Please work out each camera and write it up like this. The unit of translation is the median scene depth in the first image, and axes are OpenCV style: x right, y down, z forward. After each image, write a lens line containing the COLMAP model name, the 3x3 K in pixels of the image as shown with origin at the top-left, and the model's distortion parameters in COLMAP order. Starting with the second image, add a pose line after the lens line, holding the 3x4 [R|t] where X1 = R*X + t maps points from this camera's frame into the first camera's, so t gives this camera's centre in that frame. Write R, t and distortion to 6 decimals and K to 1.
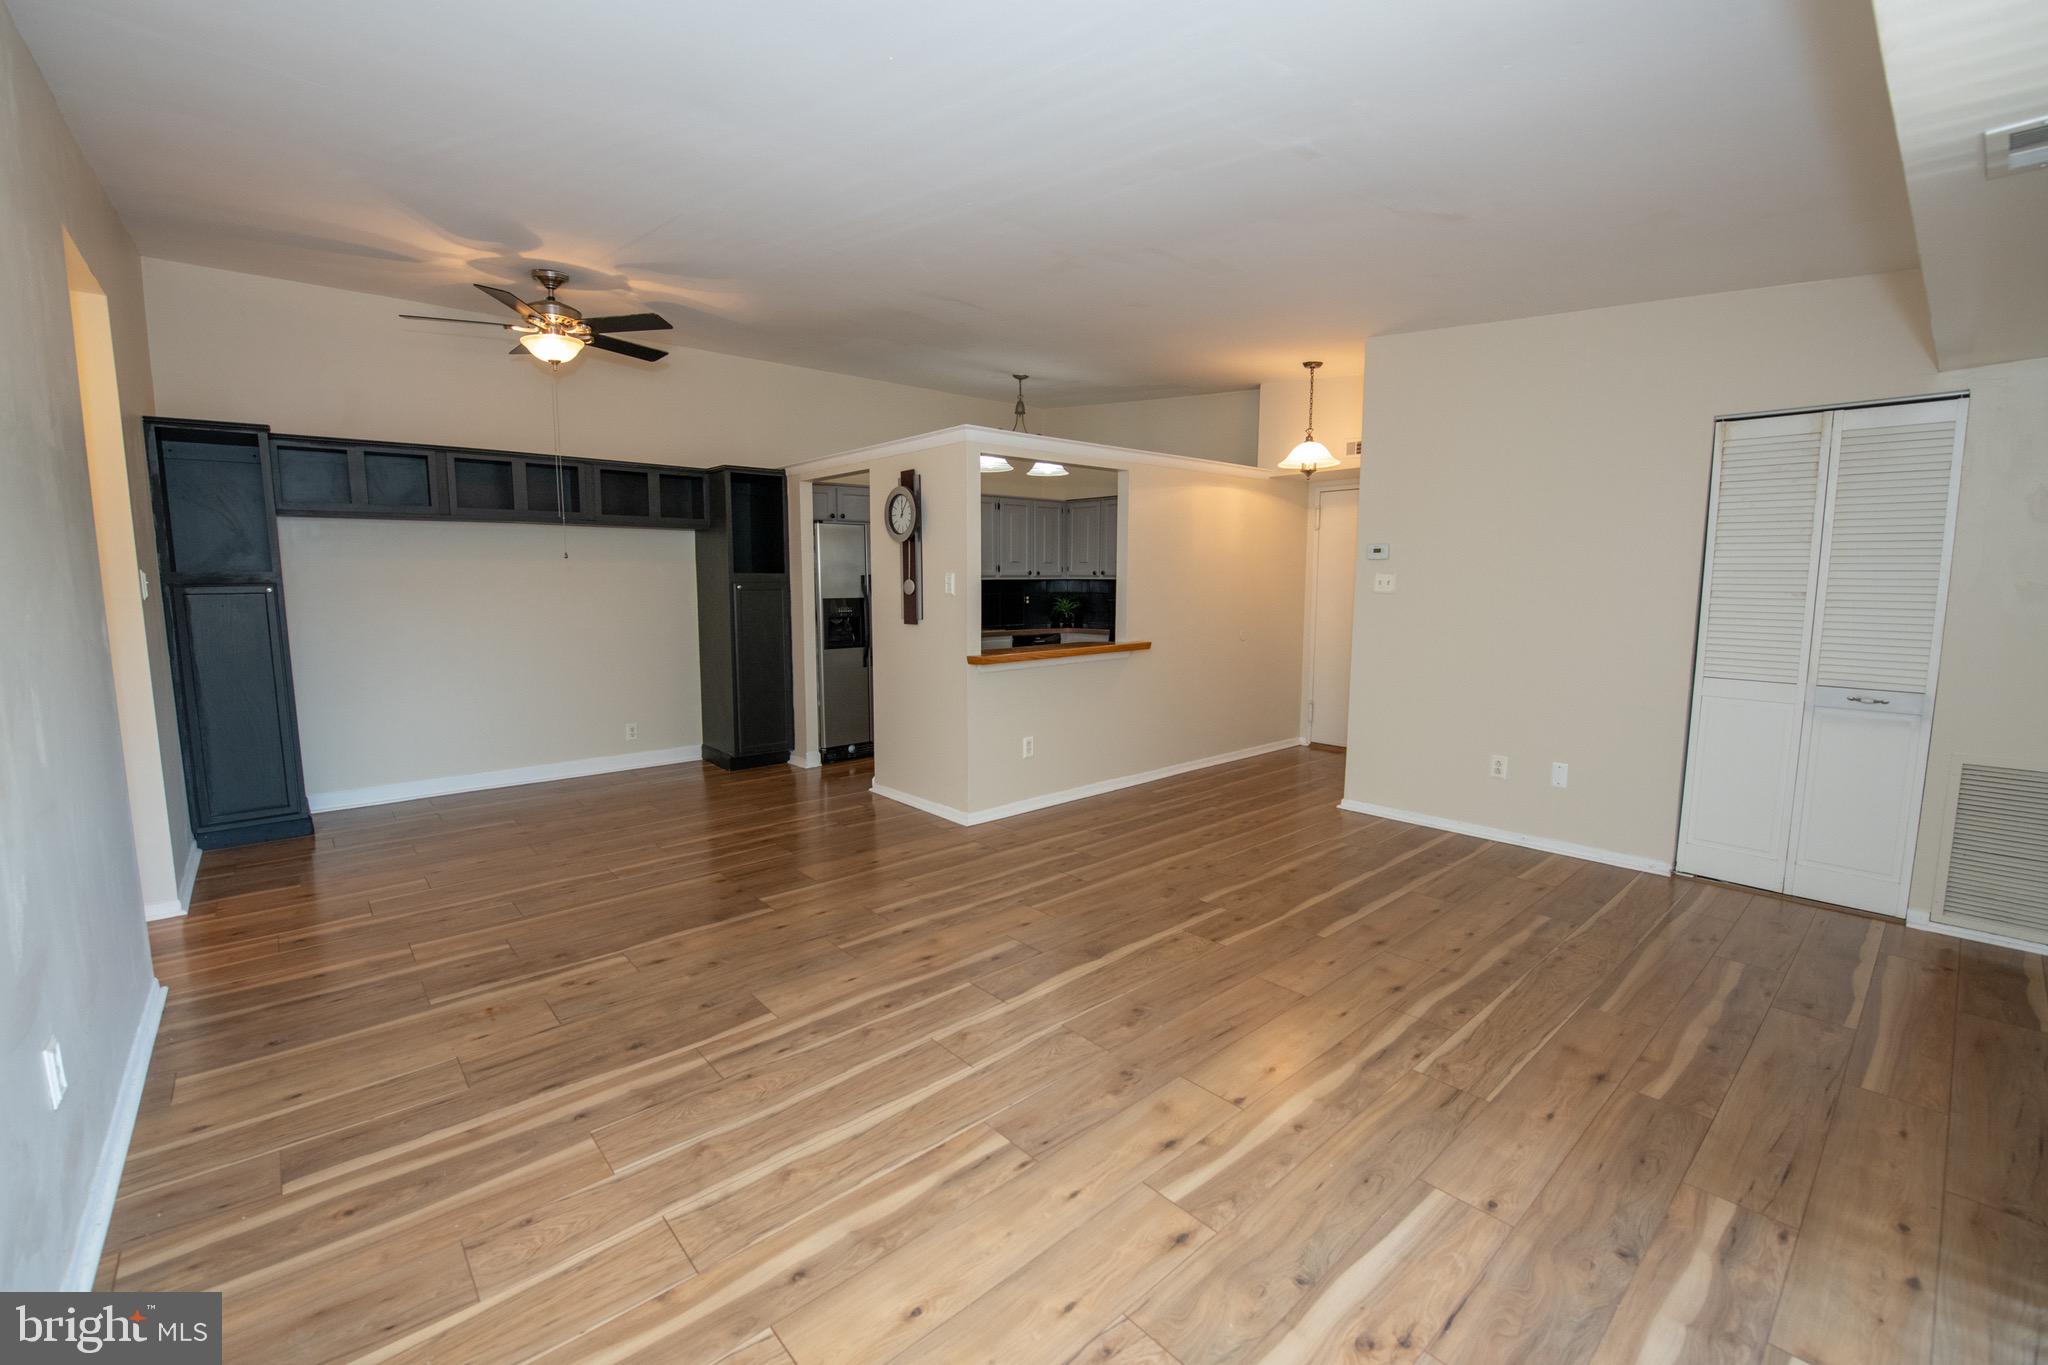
lens RADIAL K [[847.1, 0, 1004.3], [0, 847.1, 680.2], [0, 0, 1]] dist [-0.015689, -0.000838]
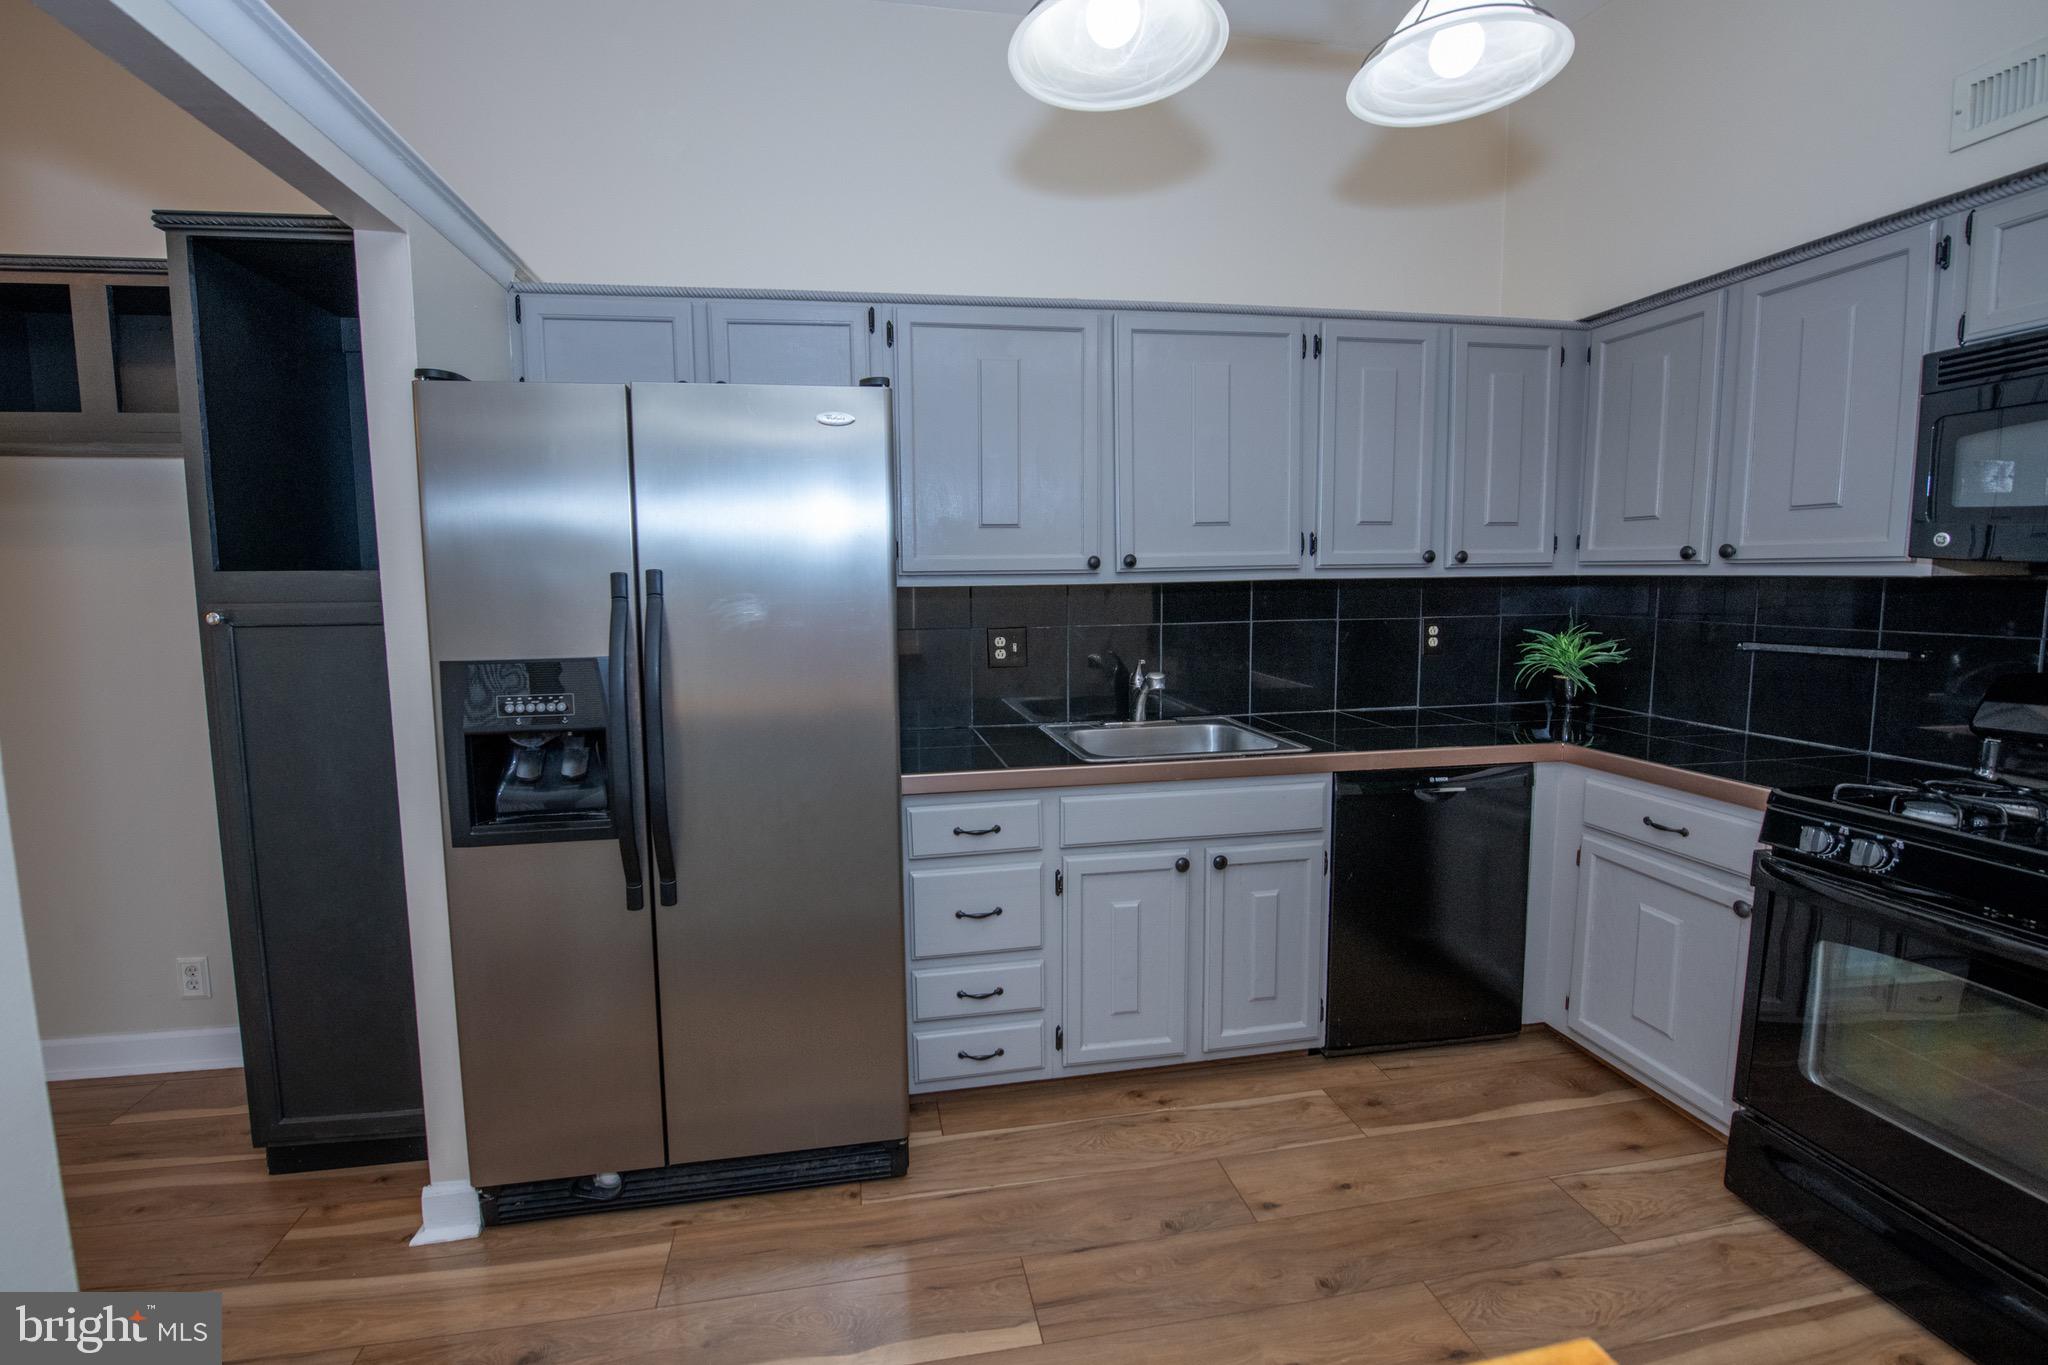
lens RADIAL K [[867.5, 0, 987.7], [0, 867.5, 661.1], [0, 0, 1]] dist [-0.022775, -0.000362]
pose [[0.852193, 0.041080, -0.521612, 0.133332], [-0.050954, 0.998690, -0.004593, -0.178788], [0.520740, 0.030492, 0.853171, 1.470564]]
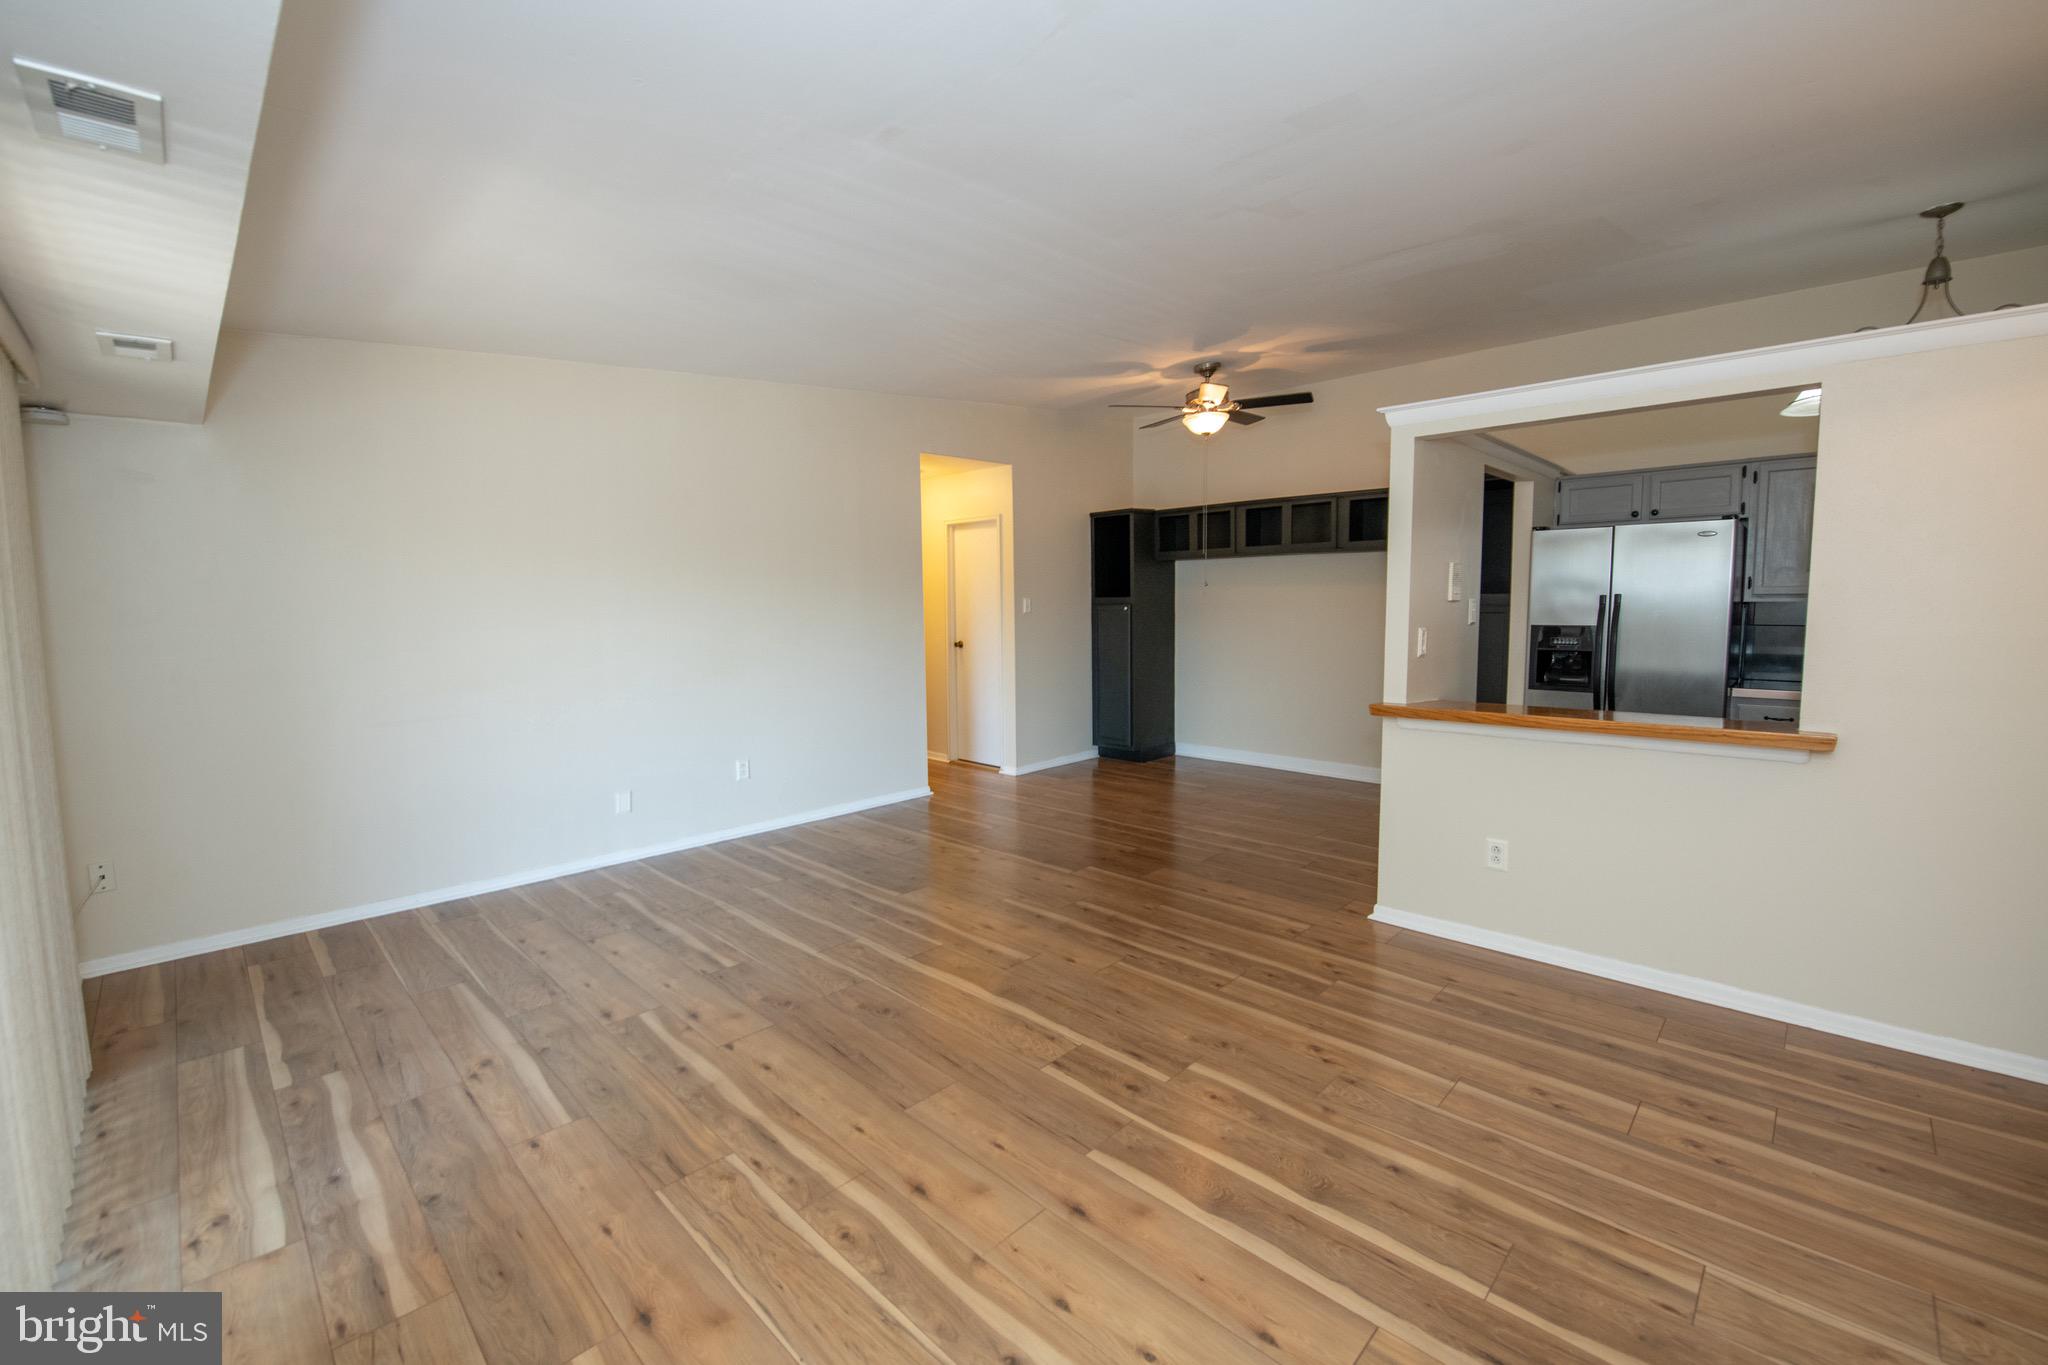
lens RADIAL K [[841.2, 0, 1016.7], [0, 841.2, 671.8], [0, 0, 1]] dist [-0.015288, -0.001061]
pose [[0.083703, 0.085086, -0.992852, 0.907948], [-0.109041, 0.991147, 0.075747, -0.102704], [0.990507, 0.101922, 0.092240, 0.777485]]
